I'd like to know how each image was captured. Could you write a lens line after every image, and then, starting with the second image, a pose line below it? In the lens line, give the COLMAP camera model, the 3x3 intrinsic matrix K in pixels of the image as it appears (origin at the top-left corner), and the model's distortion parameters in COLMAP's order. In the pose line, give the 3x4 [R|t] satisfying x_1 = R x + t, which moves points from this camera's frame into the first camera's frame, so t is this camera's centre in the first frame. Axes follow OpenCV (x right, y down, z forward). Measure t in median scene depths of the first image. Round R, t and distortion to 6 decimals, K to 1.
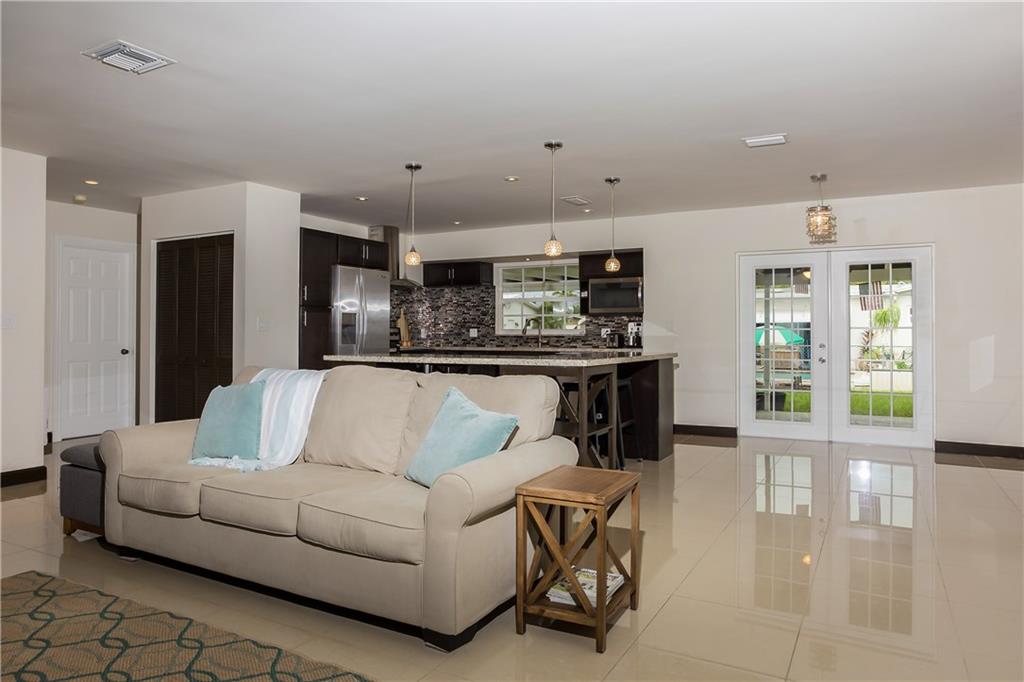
lens RADIAL K [[672.2, 0, 489.2], [0, 672.2, 339.1], [0, 0, 1]] dist [-0.148328, 0.166756]
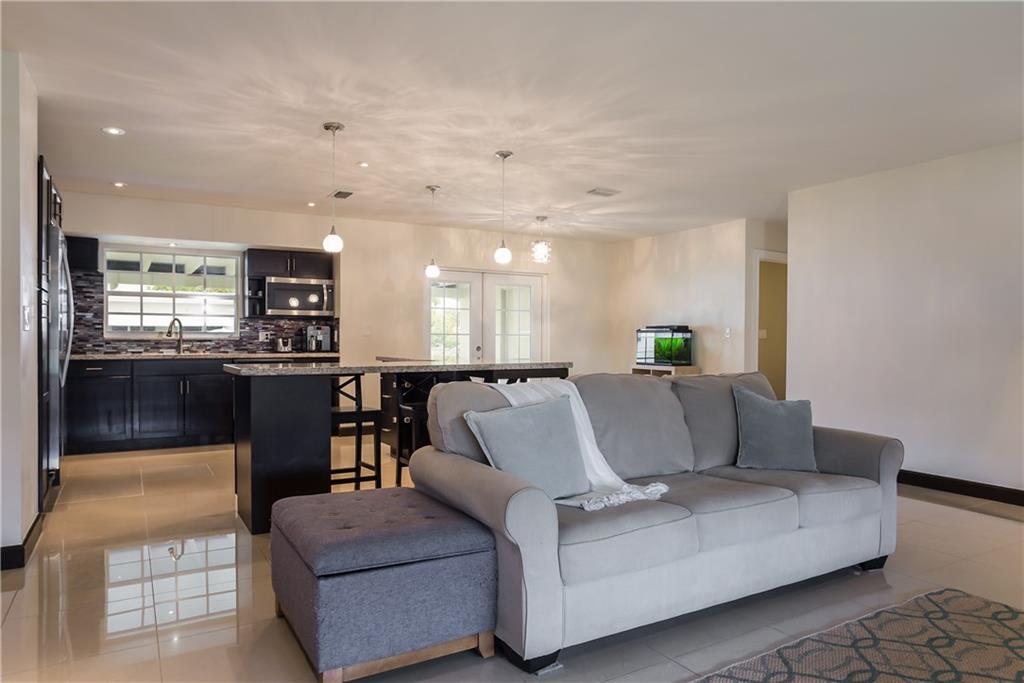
lens RADIAL K [[656.8, 0, 512.0], [0, 656.8, 341.5], [0, 0, 1]] dist [-0.002379, -0.001774]
pose [[0.493158, -0.000493, 0.869939, -0.422769], [0.002905, 0.999995, -0.001079, -0.000572], [-0.869935, 0.003059, 0.493157, 0.253703]]
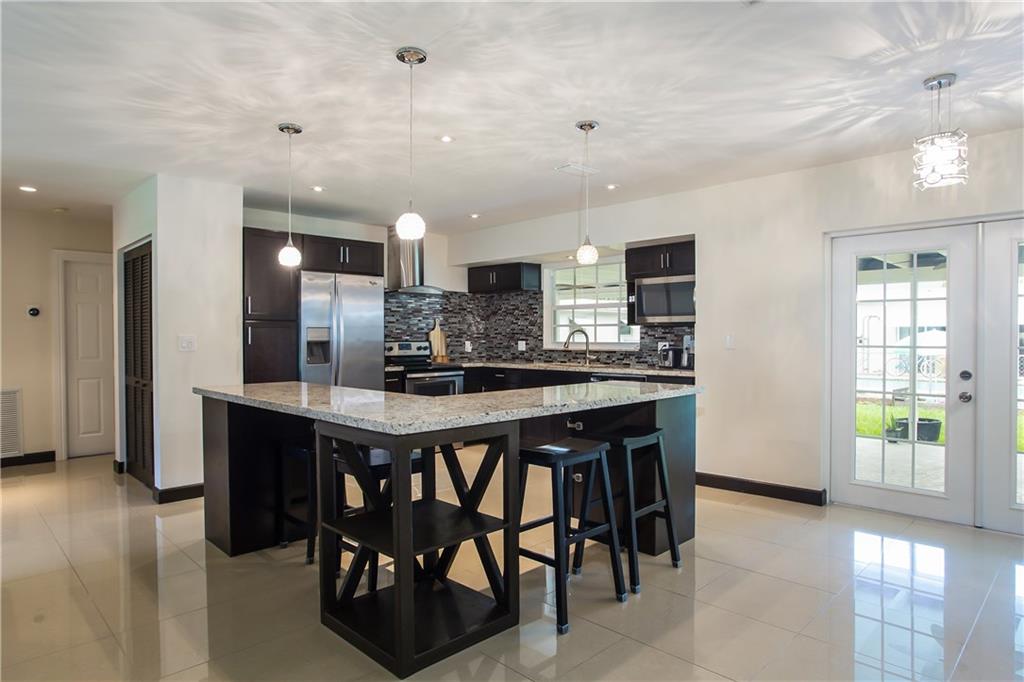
lens RADIAL K [[610.3, 0, 512.0], [0, 610.3, 341.0], [0, 0, 1]] dist [-0.044462, 0.000596]
pose [[0.963529, -0.001574, -0.267599, 0.186337], [0.002026, 0.999997, 0.001411, -0.017855], [0.267596, -0.001901, 0.963529, 0.257044]]
